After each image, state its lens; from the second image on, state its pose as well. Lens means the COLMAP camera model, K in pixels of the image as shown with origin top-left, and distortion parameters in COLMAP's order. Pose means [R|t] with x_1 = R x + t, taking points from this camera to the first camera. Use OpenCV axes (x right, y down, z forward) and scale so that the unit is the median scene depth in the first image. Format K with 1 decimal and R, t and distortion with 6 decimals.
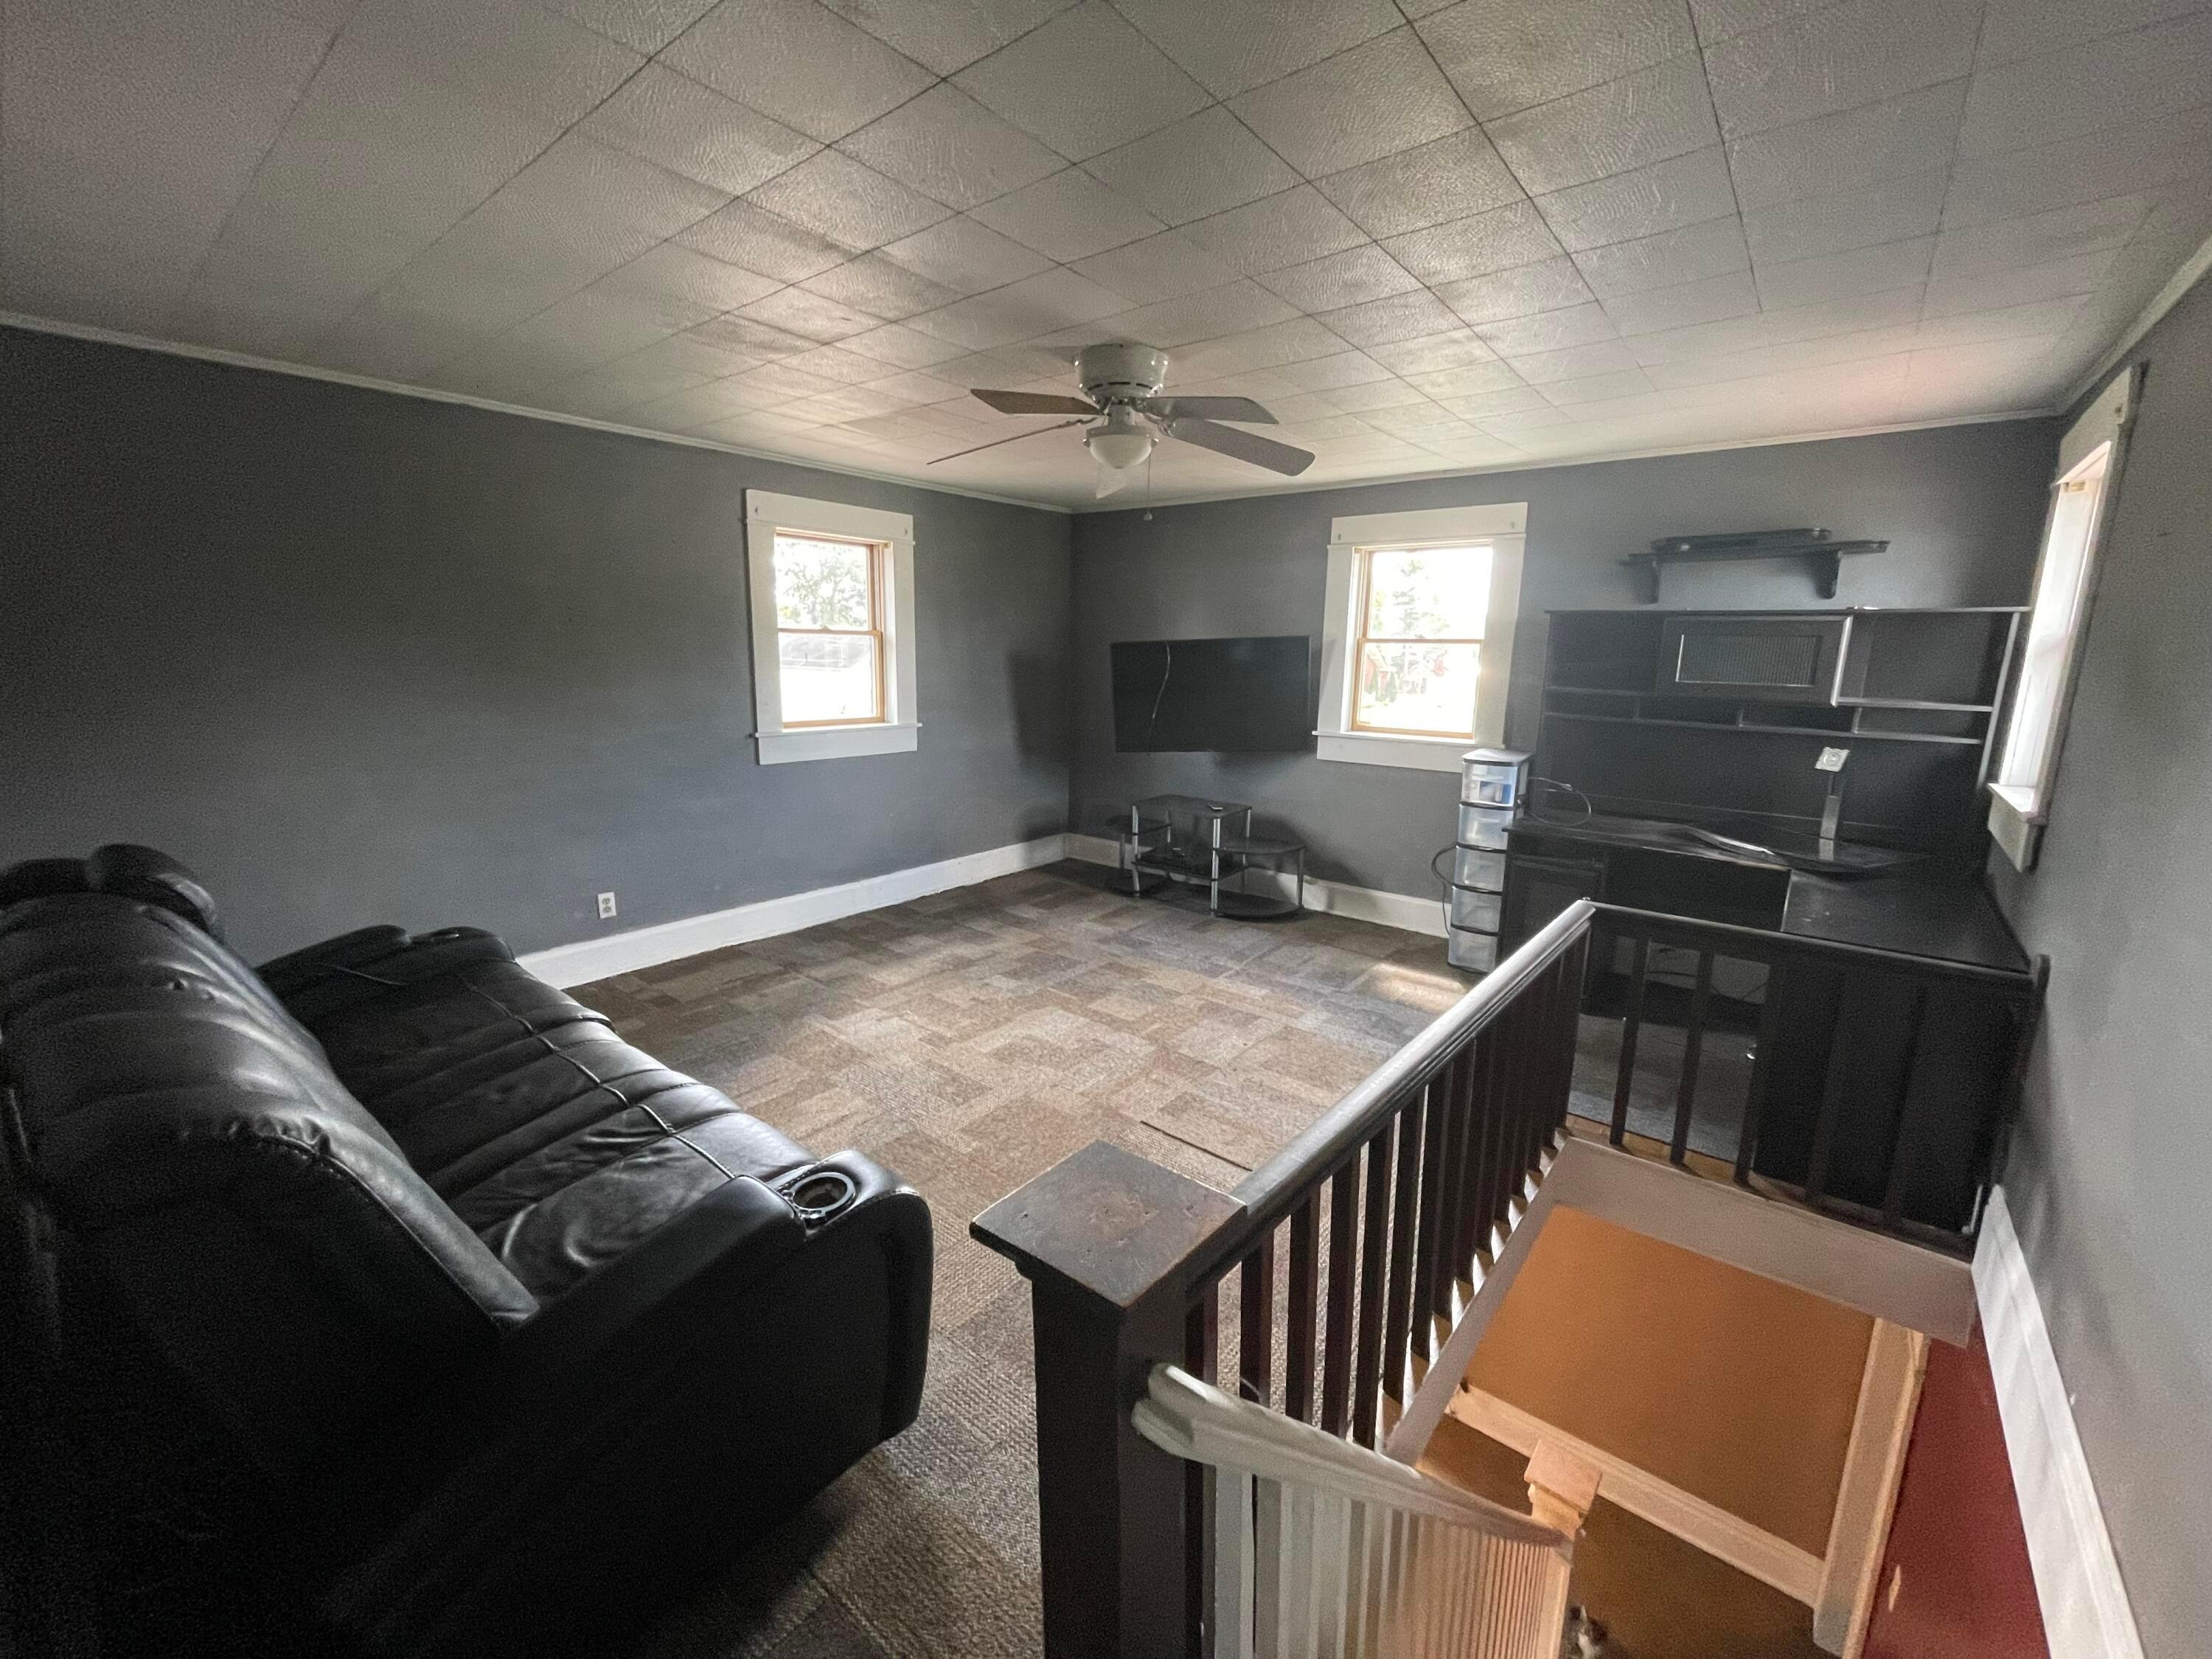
lens RADIAL K [[892.7, 0, 1106.4], [0, 892.7, 822.8], [0, 0, 1]] dist [-0.003782, -0.000415]
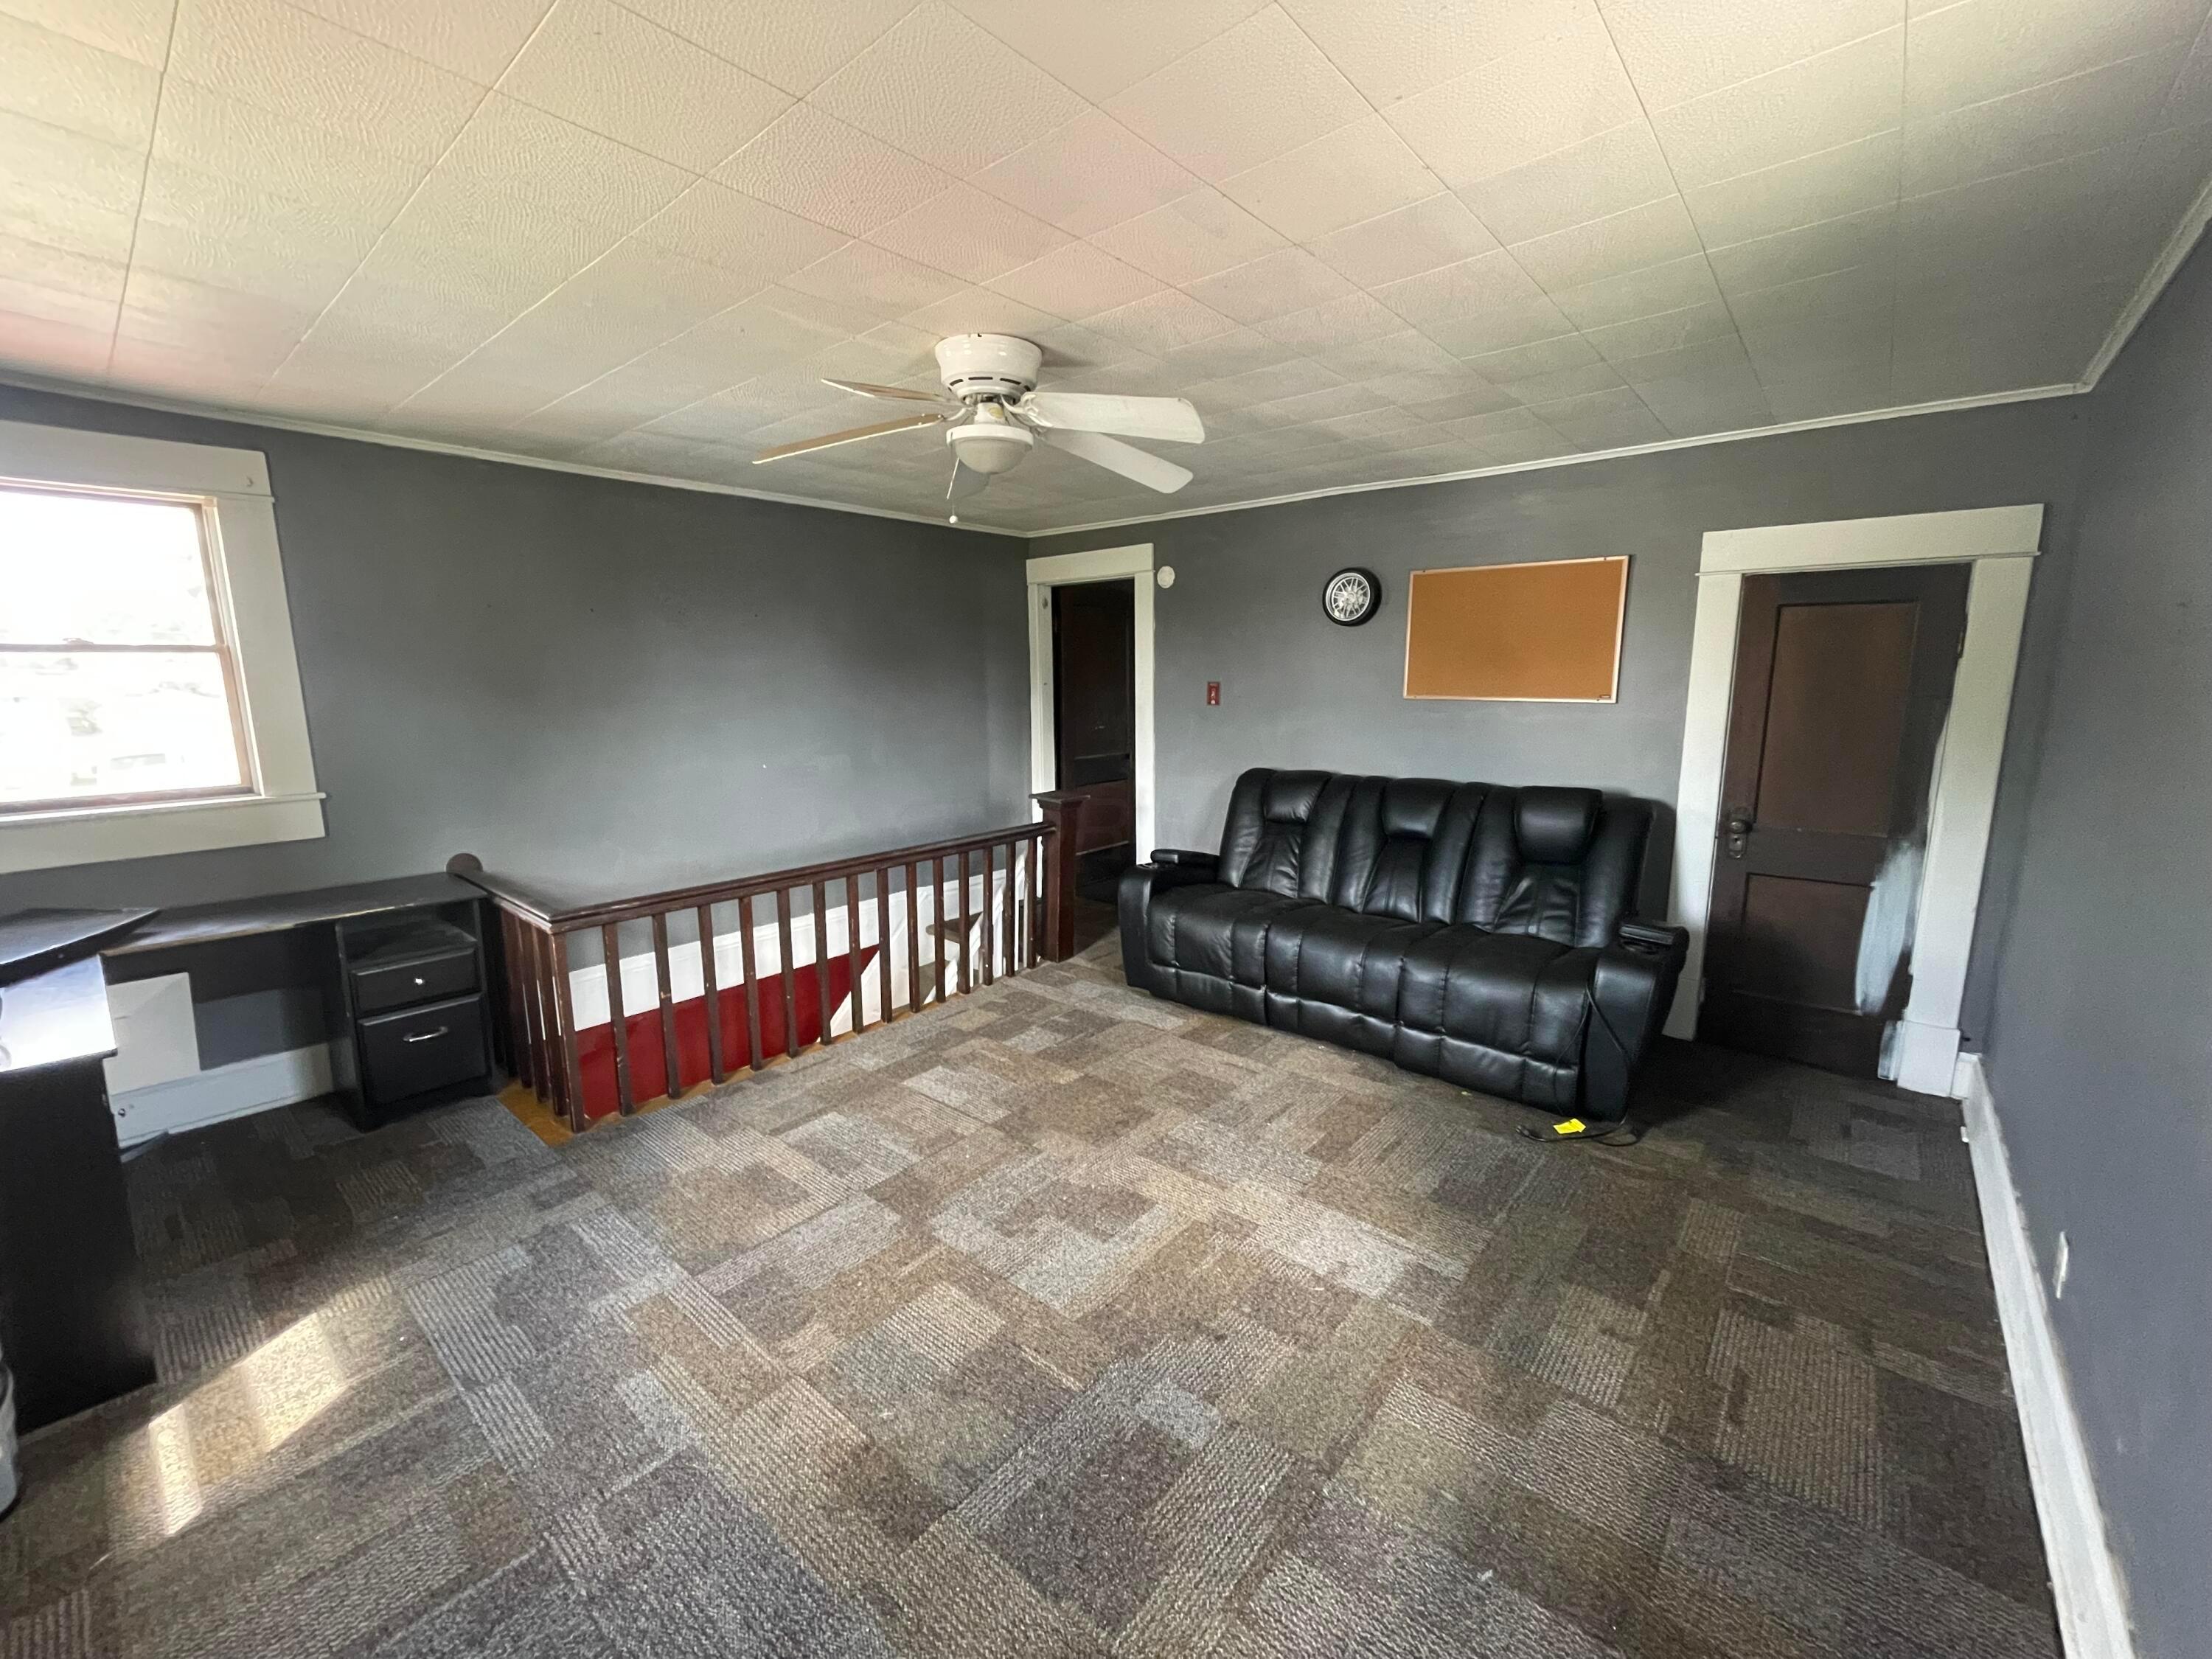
lens RADIAL K [[892.7, 0, 1106.4], [0, 892.7, 822.8], [0, 0, 1]] dist [-0.003782, -0.000415]
pose [[-0.999629, -0.016201, 0.021903, -0.093460], [-0.007388, 0.935038, 0.354472, -0.291870], [-0.026223, 0.354178, -0.934810, 1.458903]]
